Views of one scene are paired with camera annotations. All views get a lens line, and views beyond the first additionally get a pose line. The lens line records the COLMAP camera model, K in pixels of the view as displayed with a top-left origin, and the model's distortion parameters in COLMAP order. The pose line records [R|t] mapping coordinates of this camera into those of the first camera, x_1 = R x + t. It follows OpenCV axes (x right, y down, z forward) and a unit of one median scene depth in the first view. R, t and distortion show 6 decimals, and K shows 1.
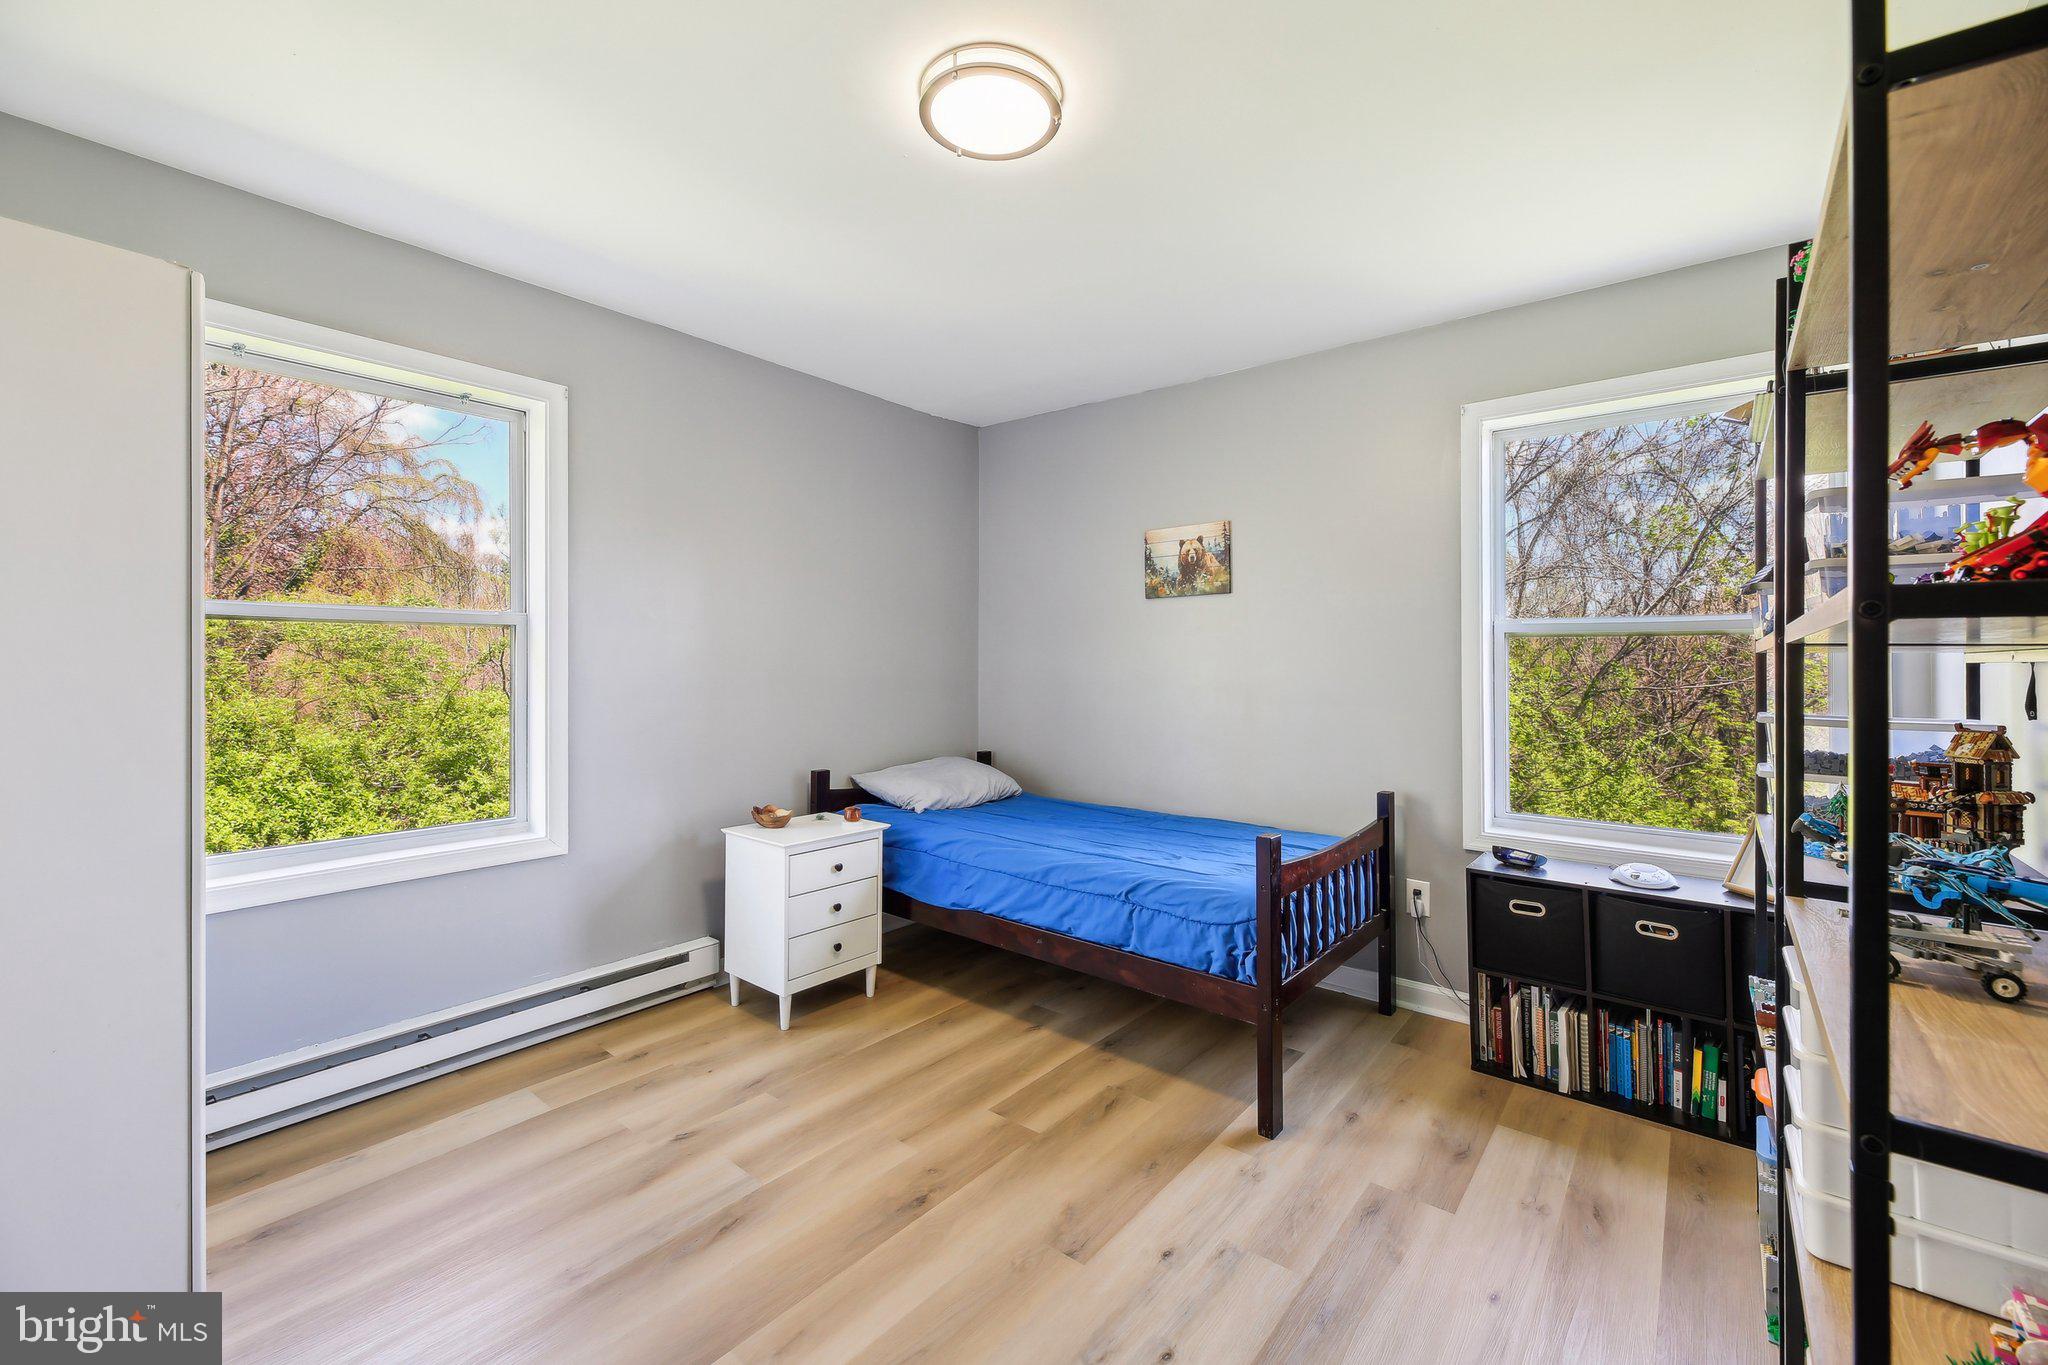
lens RADIAL K [[832.5, 0, 1025.7], [0, 832.5, 667.7], [0, 0, 1]] dist [-0.007700, -0.001119]
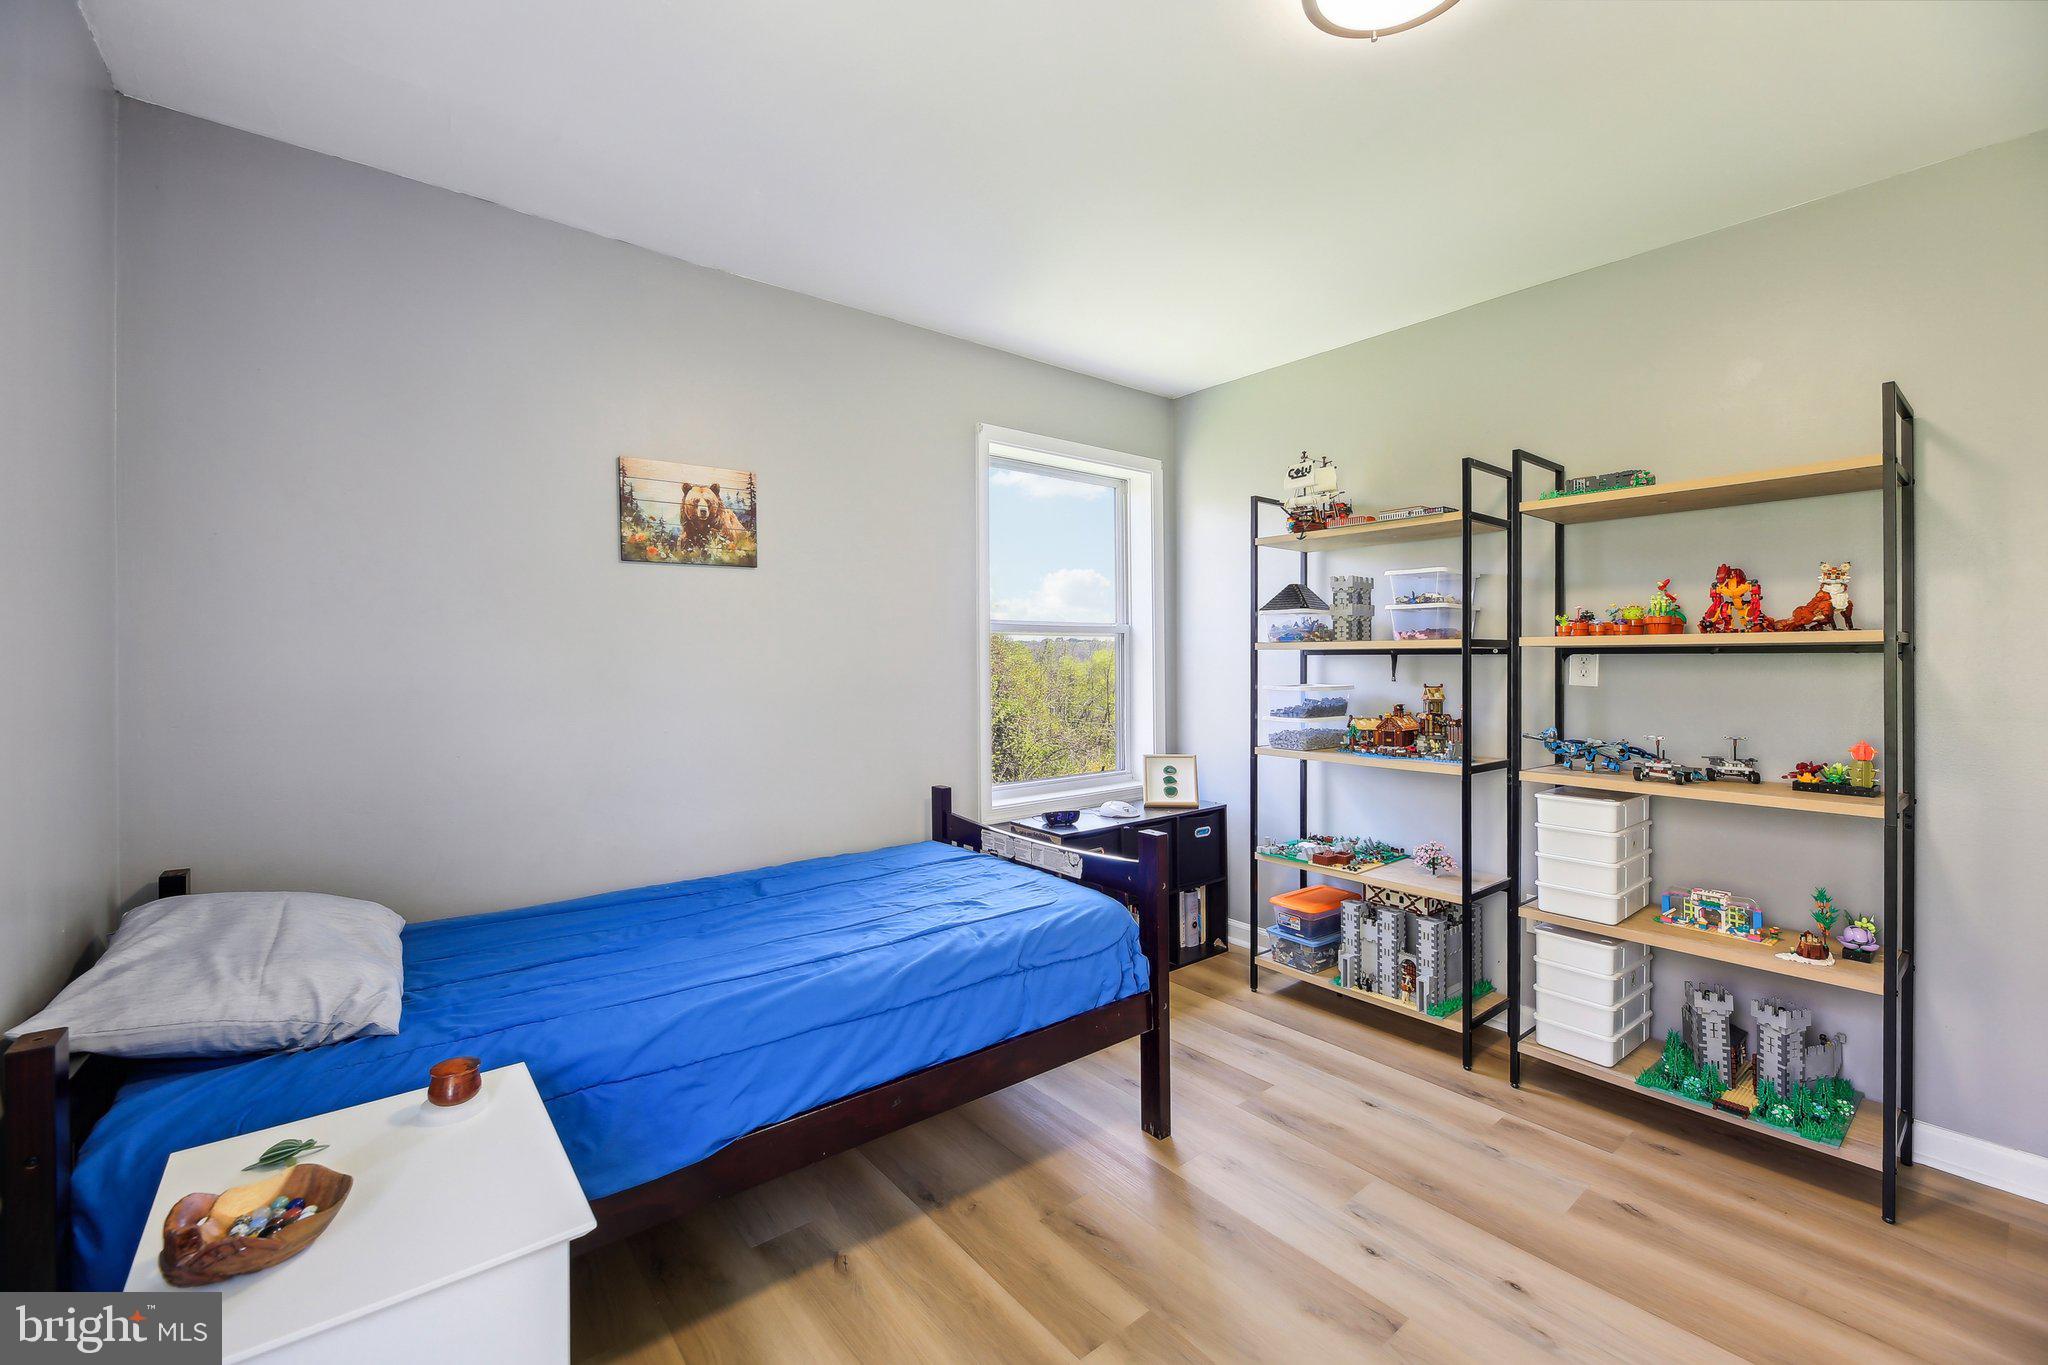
lens RADIAL K [[832.5, 0, 1008.0], [0, 832.5, 651.3], [0, 0, 1]] dist [-0.007700, -0.001119]
pose [[0.213589, 0.001826, 0.976922, -0.446129], [0.009421, 0.999948, -0.003929, -0.007062], [-0.976878, 0.010042, 0.213561, 0.600491]]
